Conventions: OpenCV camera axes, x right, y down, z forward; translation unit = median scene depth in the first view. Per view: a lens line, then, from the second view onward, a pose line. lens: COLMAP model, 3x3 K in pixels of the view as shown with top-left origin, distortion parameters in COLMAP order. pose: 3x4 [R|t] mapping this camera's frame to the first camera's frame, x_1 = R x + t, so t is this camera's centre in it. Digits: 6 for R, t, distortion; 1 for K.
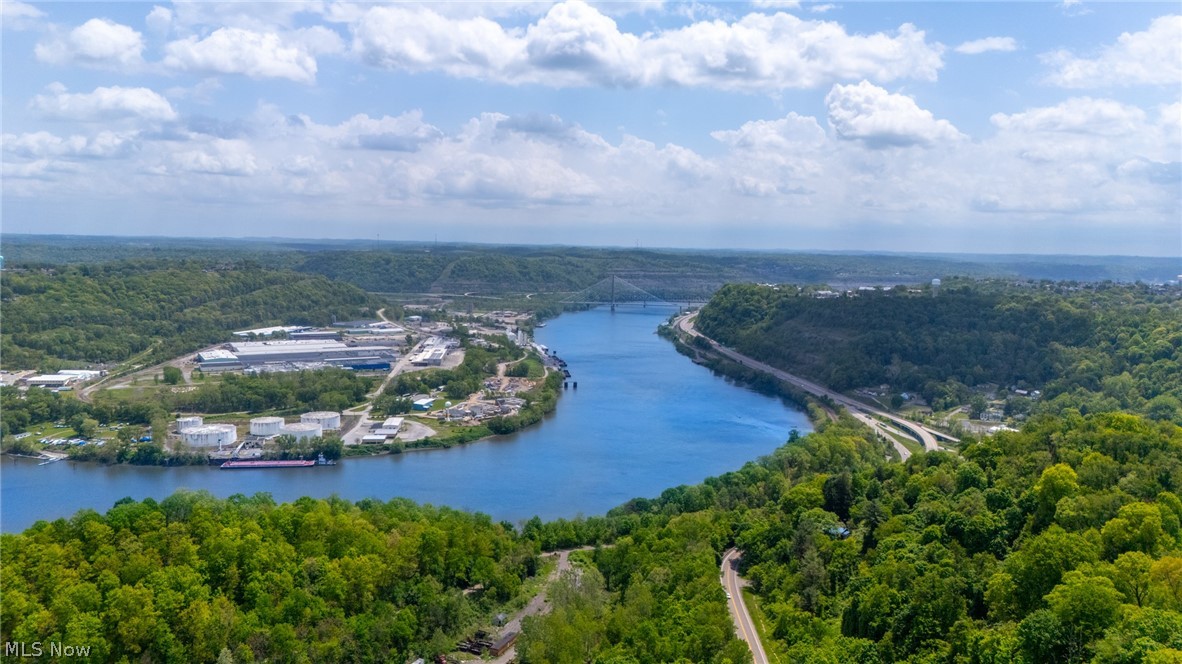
lens RADIAL K [[869.6, 0, 591.0], [0, 869.6, 332.0], [0, 0, 1]] dist [0.092989, -0.160528]
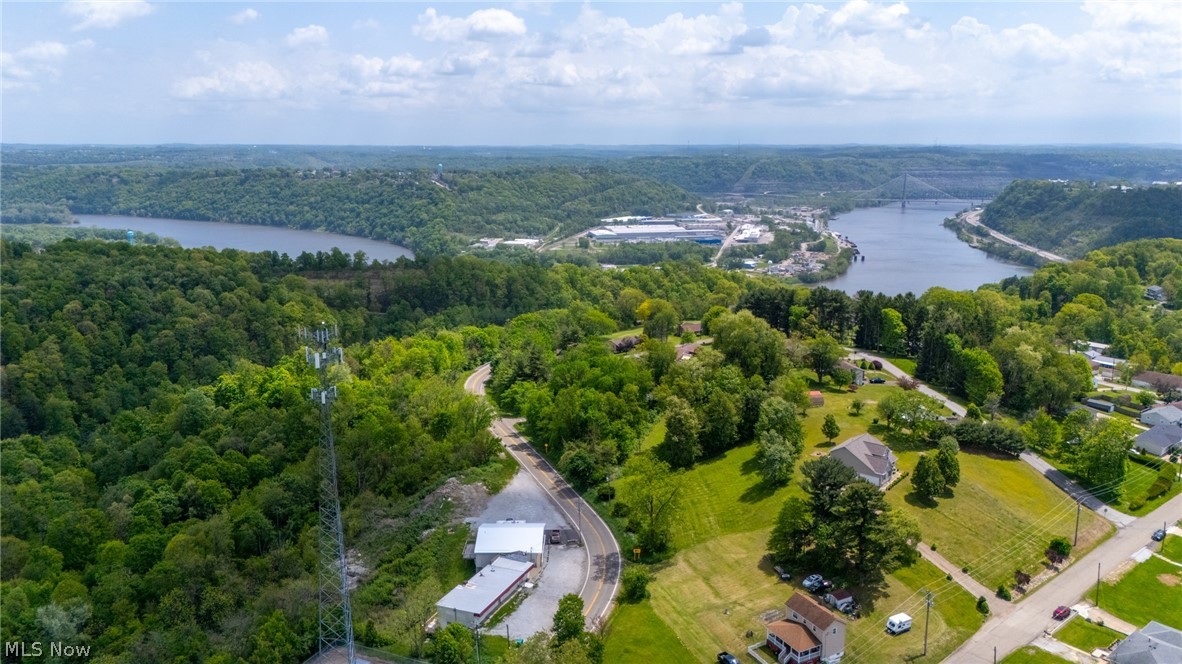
lens RADIAL K [[869.6, 0, 591.0], [0, 869.6, 332.0], [0, 0, 1]] dist [0.092989, -0.160528]
pose [[0.948999, 0.046138, -0.311886, 0.007422], [-0.012054, 0.993821, 0.110340, 0.023689], [0.315050, -0.100952, 0.943691, -0.282994]]
